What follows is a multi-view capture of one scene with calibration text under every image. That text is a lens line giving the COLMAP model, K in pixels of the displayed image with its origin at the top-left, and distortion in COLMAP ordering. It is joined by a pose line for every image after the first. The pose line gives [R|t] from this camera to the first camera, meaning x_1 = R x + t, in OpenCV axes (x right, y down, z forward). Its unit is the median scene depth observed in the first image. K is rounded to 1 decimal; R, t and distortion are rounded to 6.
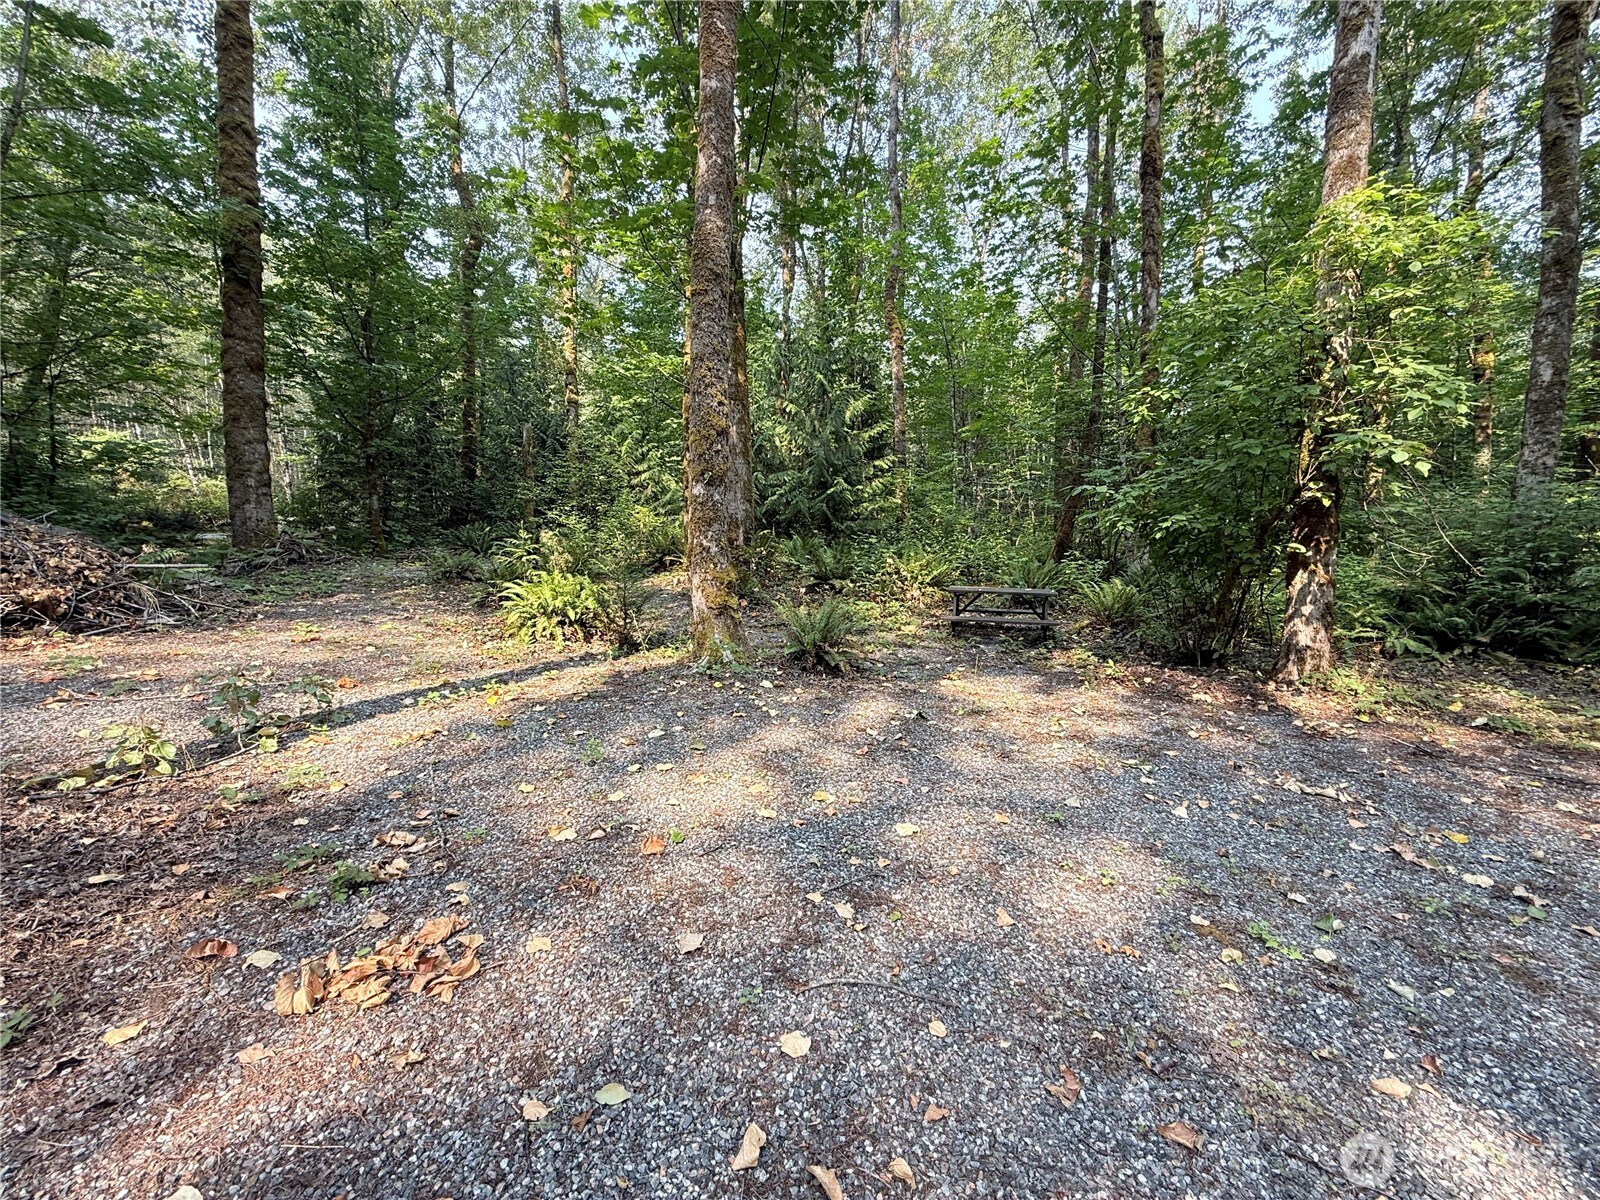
lens RADIAL K [[635.3, 0, 796.9], [0, 635.3, 601.8], [0, 0, 1]] dist [0.001636, -0.000139]
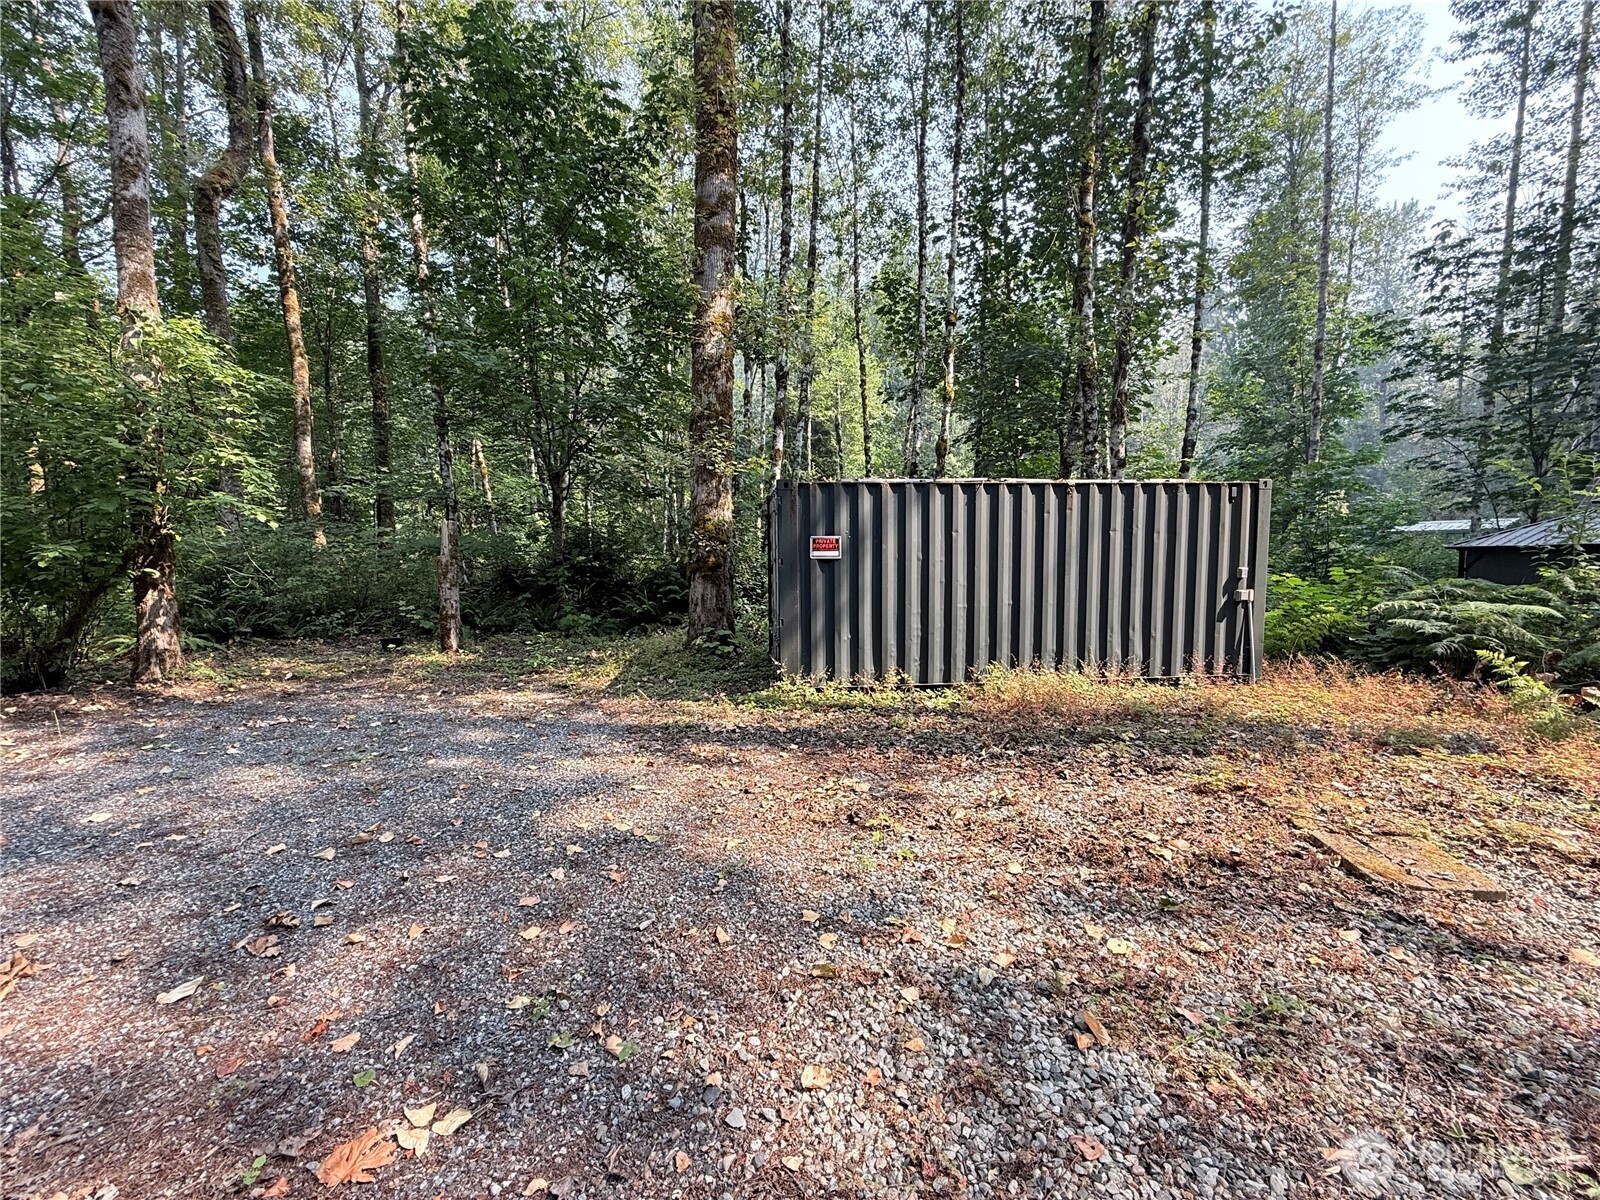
lens RADIAL K [[635.3, 0, 796.4], [0, 635.3, 598.6], [0, 0, 1]] dist [0.001636, -0.000139]
pose [[-0.109253, -0.067284, 0.991734, -0.574855], [0.085726, 0.993351, 0.076837, -0.019172], [-0.990310, 0.093413, -0.102759, -0.120983]]
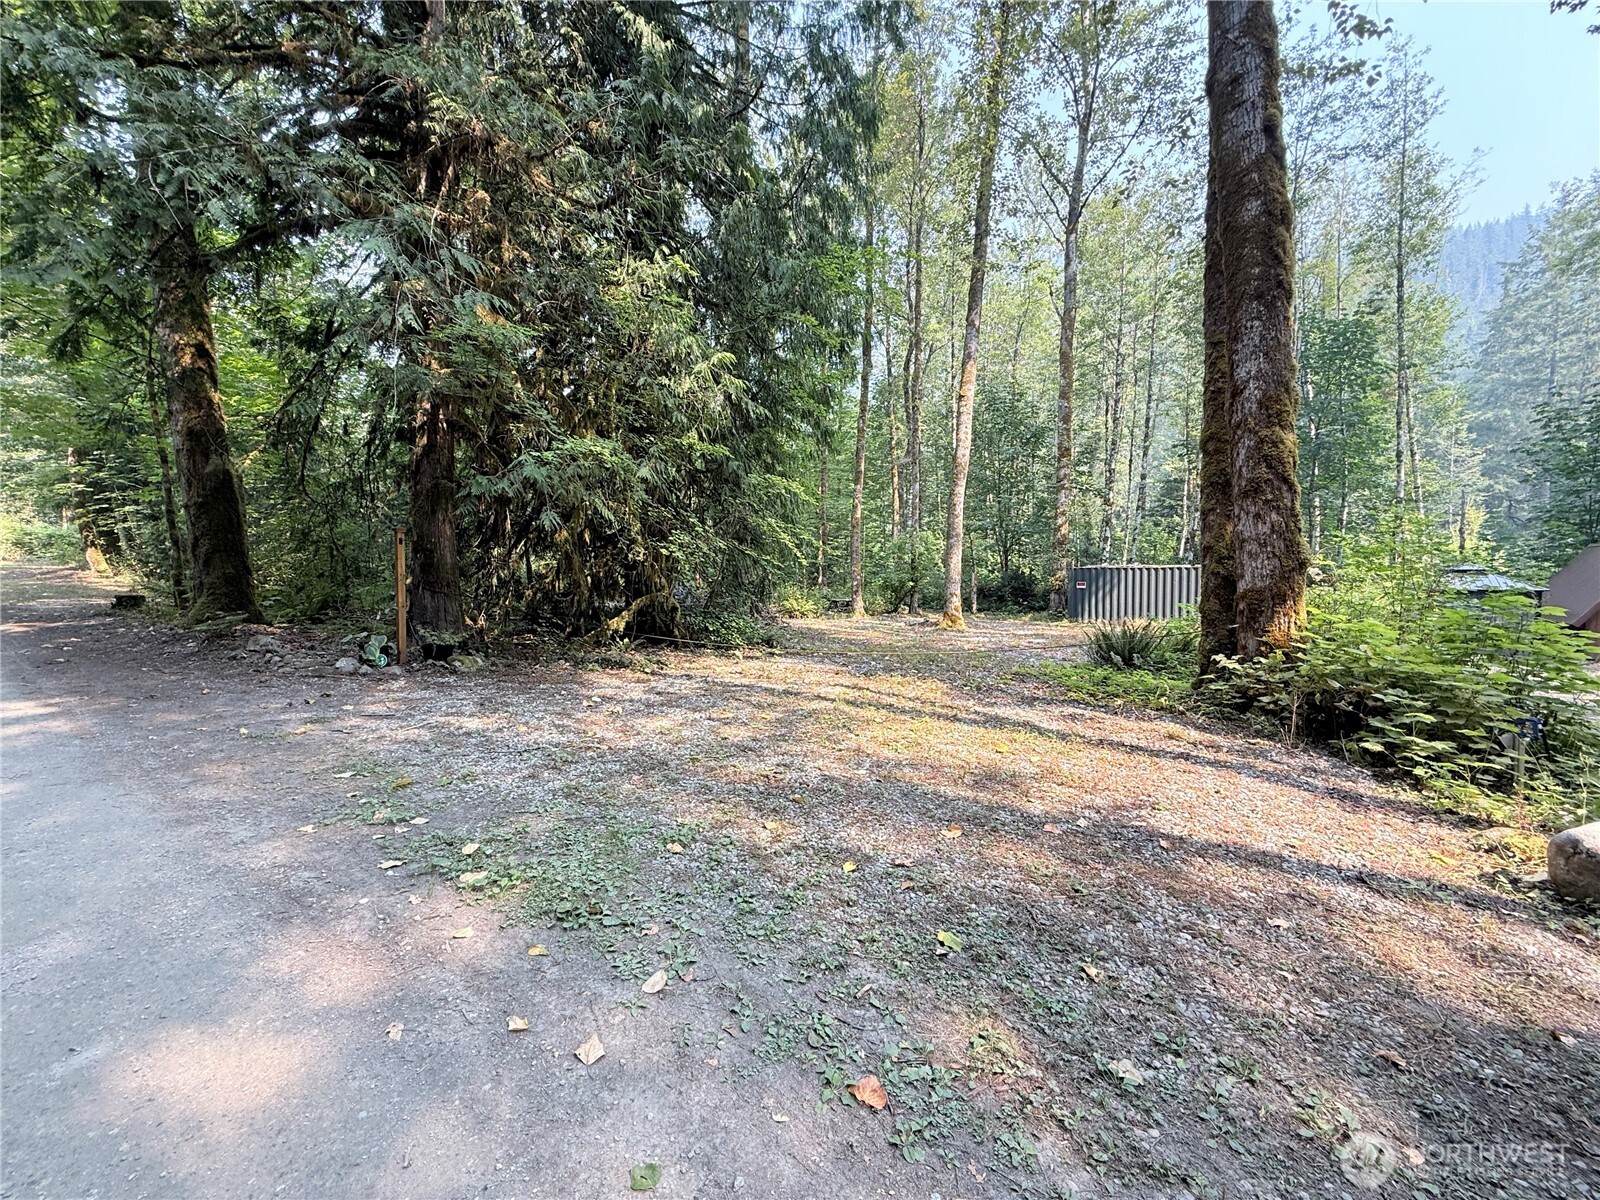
lens RADIAL K [[635.3, 0, 796.5], [0, 635.3, 592.4], [0, 0, 1]] dist [0.001636, -0.000139]
pose [[0.520325, -0.022947, 0.853660, -4.239815], [0.065785, 0.997745, -0.013277, -0.038431], [-0.851431, 0.063067, 0.520661, -0.918420]]
